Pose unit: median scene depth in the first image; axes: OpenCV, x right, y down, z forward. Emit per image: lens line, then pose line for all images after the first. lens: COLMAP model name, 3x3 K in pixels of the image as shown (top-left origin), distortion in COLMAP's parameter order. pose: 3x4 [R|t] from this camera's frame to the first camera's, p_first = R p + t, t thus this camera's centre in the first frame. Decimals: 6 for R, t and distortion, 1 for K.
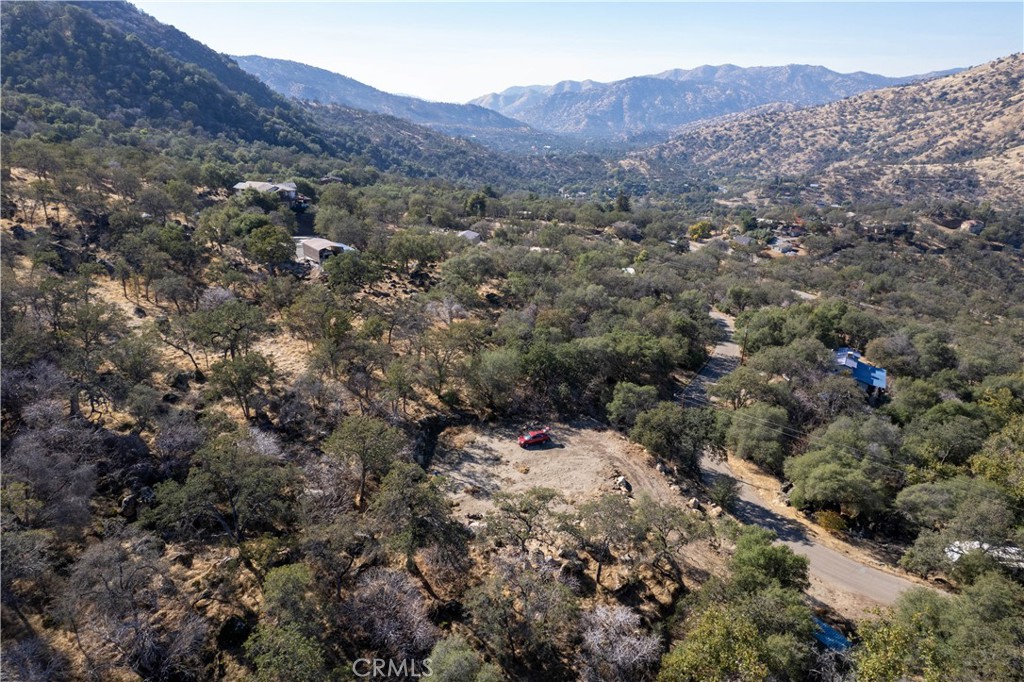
lens RADIAL K [[655.1, 0, 514.7], [0, 655.1, 337.1], [0, 0, 1]] dist [-0.080976, 0.075520]
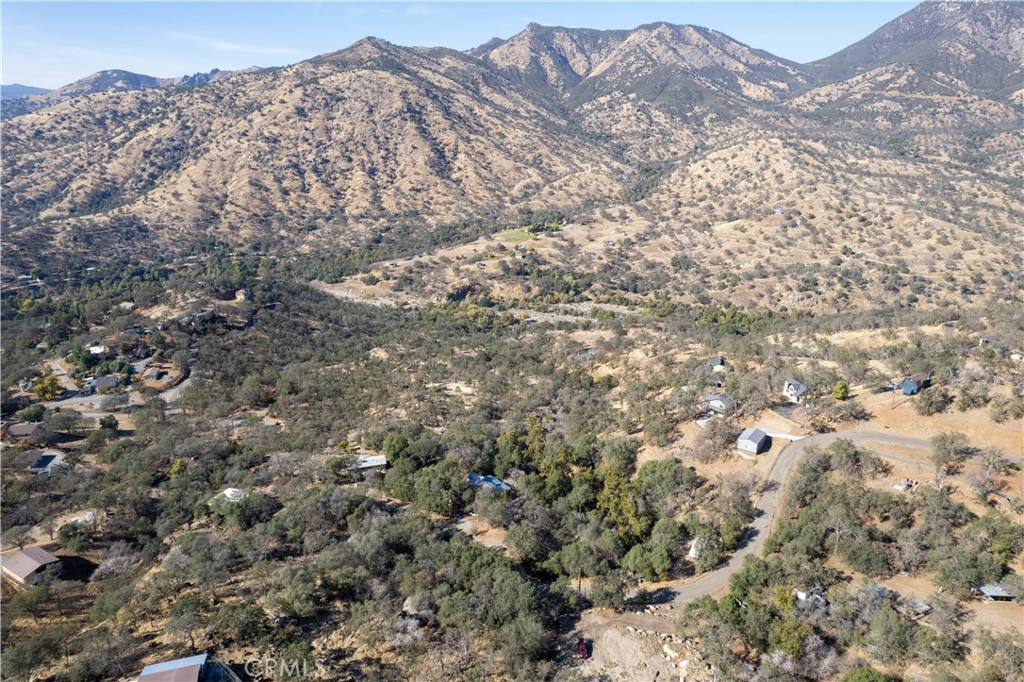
lens RADIAL K [[655.1, 0, 515.9], [0, 655.1, 337.2], [0, 0, 1]] dist [-0.080976, 0.075520]
pose [[0.336743, -0.305839, 0.890543, -0.078605], [0.322266, 0.926096, 0.196190, -0.060065], [-0.884731, 0.220926, 0.410418, 0.021674]]
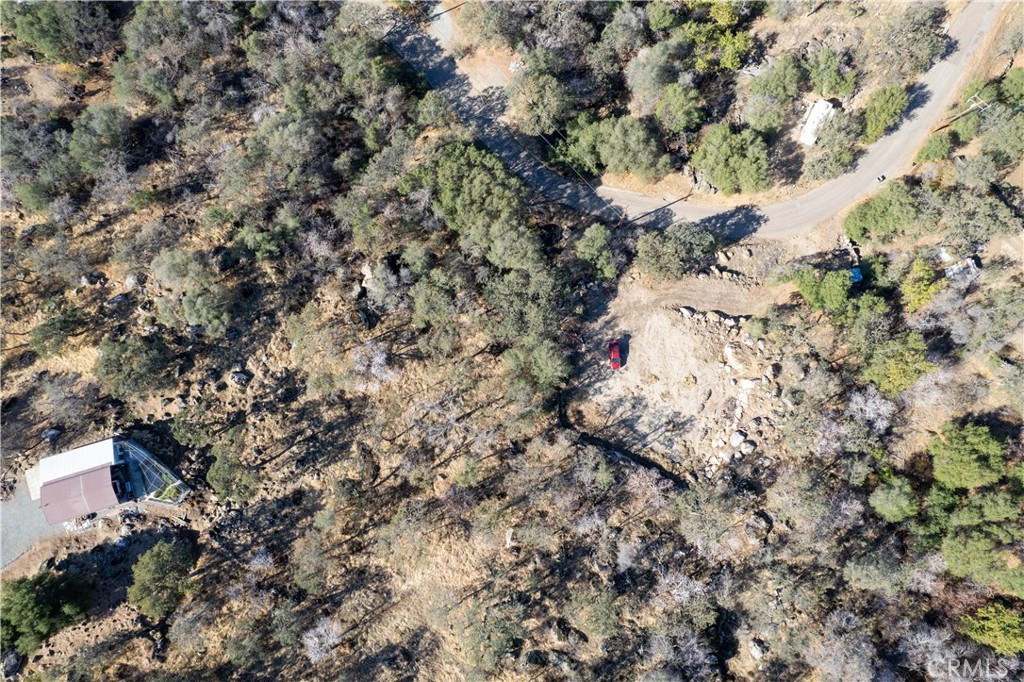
lens RADIAL K [[655.1, 0, 517.8], [0, 655.1, 338.9], [0, 0, 1]] dist [-0.080976, 0.075520]
pose [[0.340797, -0.937612, 0.068857, -0.005461], [0.331791, 0.188479, 0.924332, -0.065447], [-0.879643, -0.292164, 0.375324, 0.047507]]
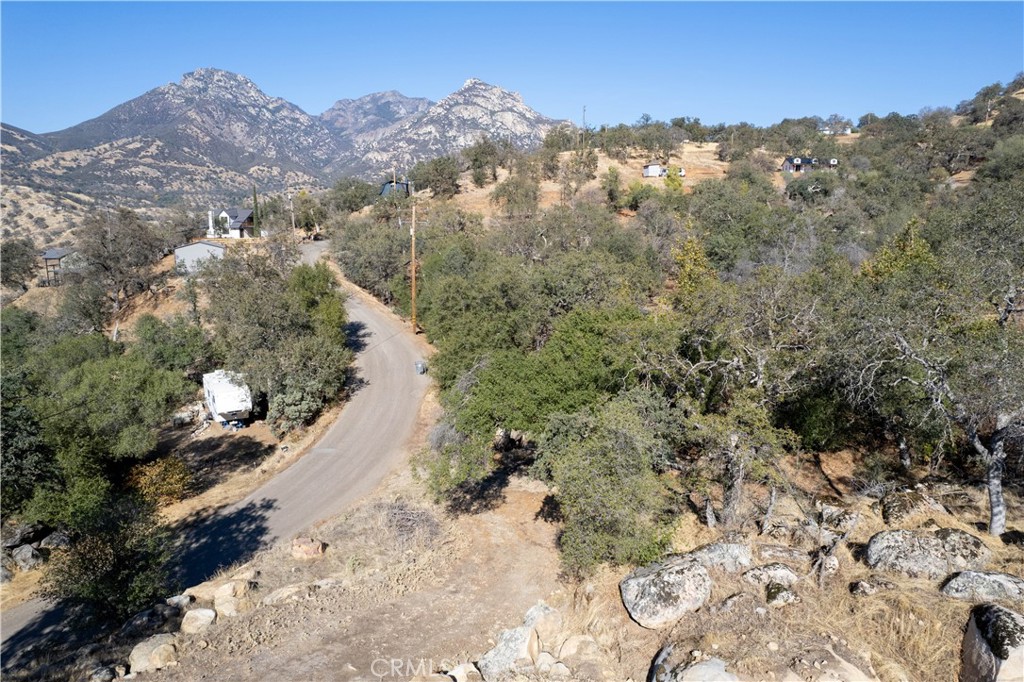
lens RADIAL K [[655.1, 0, 513.7], [0, 655.1, 341.8], [0, 0, 1]] dist [-0.080976, 0.075520]
pose [[-0.627364, -0.153759, 0.763395, 0.002494], [0.252600, 0.887124, 0.386269, 0.005877], [-0.736619, 0.435165, -0.517710, 0.058167]]
